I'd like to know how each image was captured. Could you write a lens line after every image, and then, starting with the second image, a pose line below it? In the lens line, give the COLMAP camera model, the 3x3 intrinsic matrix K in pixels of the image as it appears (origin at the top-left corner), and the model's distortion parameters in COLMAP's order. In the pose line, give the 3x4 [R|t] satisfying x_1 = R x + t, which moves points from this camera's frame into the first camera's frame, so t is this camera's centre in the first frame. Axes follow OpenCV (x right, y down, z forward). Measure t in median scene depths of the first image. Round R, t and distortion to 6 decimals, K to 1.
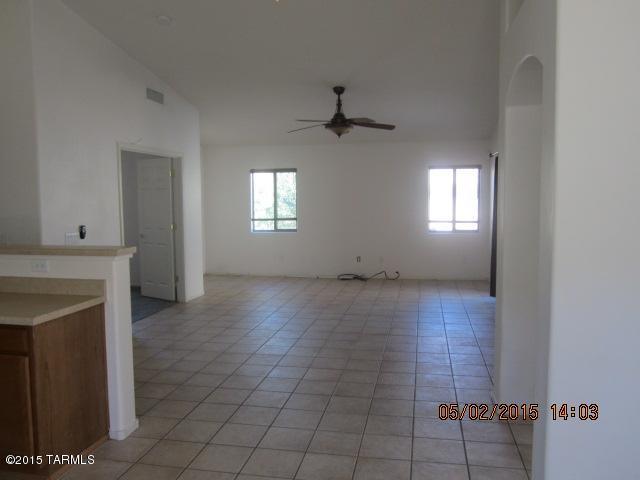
lens RADIAL K [[533.7, 0, 320.0], [0, 533.7, 240.0], [0, 0, 1]] dist [-0.009763, -0.005509]
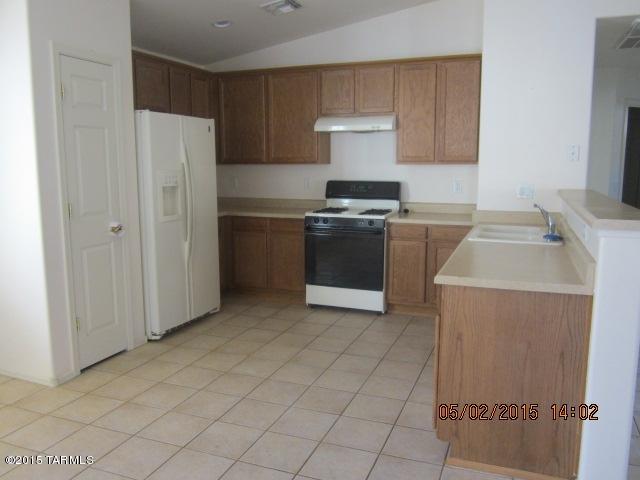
lens RADIAL K [[533.7, 0, 320.0], [0, 533.7, 240.0], [0, 0, 1]] dist [-0.009763, -0.005509]
pose [[-0.174792, 0.143522, -0.974089, 0.322368], [-0.077565, 0.984237, 0.158936, -0.030557], [0.981545, 0.103336, -0.160904, 0.893842]]
